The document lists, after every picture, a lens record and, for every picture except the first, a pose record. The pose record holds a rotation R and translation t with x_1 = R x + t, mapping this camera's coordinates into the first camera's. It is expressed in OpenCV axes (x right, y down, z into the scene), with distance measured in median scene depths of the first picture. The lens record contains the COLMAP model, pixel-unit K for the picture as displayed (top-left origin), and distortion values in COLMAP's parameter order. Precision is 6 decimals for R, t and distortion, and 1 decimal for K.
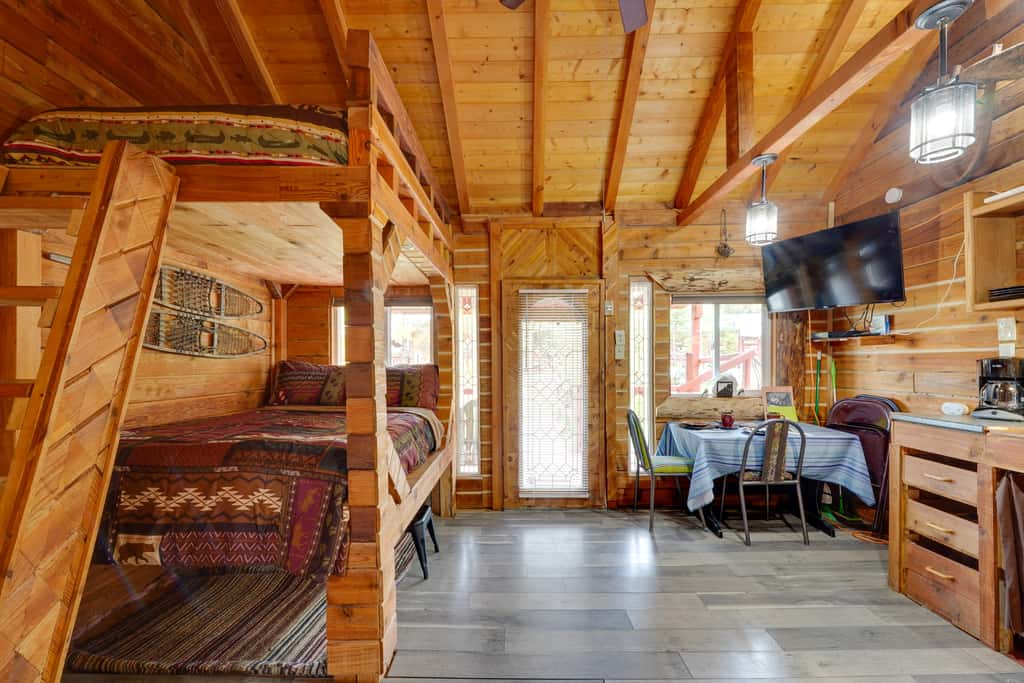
lens RADIAL K [[430.6, 0, 513.2], [0, 430.6, 363.6], [0, 0, 1]] dist [0.001636, -0.000244]
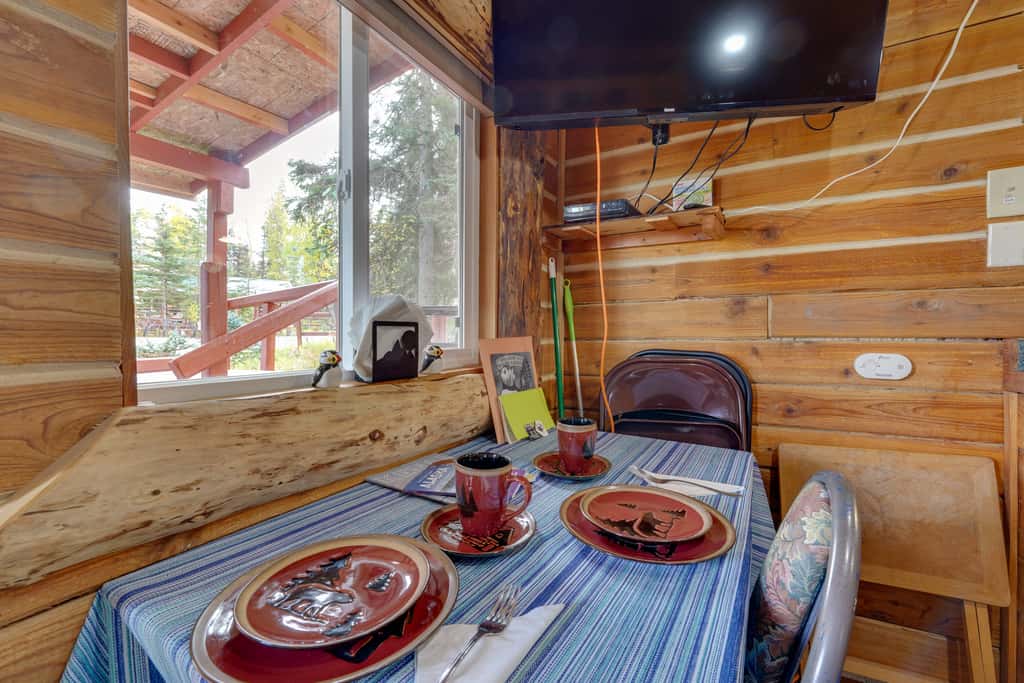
lens RADIAL K [[430.6, 0, 518.1], [0, 430.6, 336.2], [0, 0, 1]] dist [0.001636, -0.000244]
pose [[0.500077, -0.002417, 0.865978, 0.325512], [0.001227, 0.999997, 0.002083, 0.054840], [-0.865980, 0.000021, 0.500078, 0.871521]]
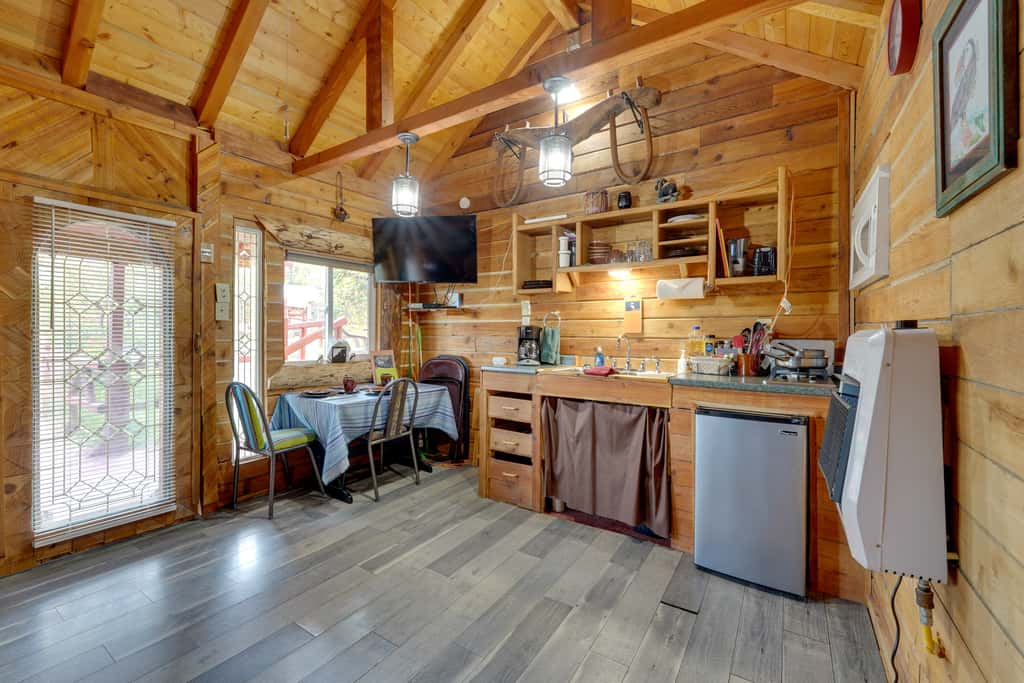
lens RADIAL K [[430.6, 0, 512.7], [0, 430.6, 338.6], [0, 0, 1]] dist [0.001636, -0.000244]
pose [[0.545323, -0.000772, 0.838226, -0.130799], [-0.005877, 0.999971, 0.004744, 0.017369], [-0.838205, -0.007514, 0.545303, 0.137220]]
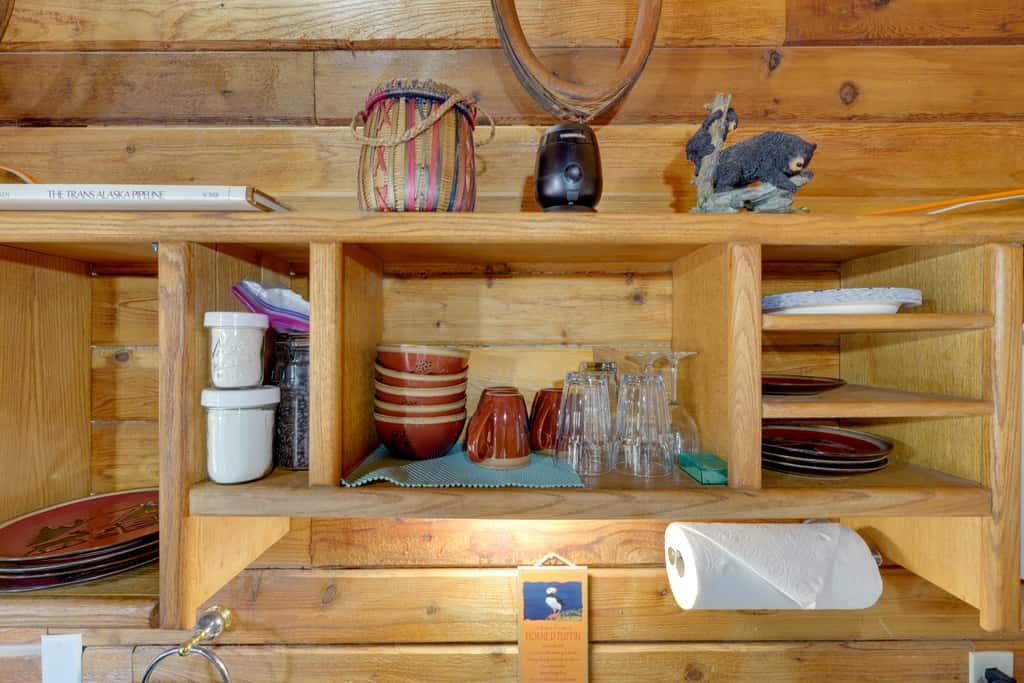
lens RADIAL K [[430.6, 0, 516.5], [0, 430.6, 346.5], [0, 0, 1]] dist [0.001636, -0.000244]
pose [[-0.016779, 0.041972, 0.998978, 0.558216], [0.009534, 0.999080, -0.041816, -0.182576], [-0.999814, 0.008823, -0.017163, 0.455454]]
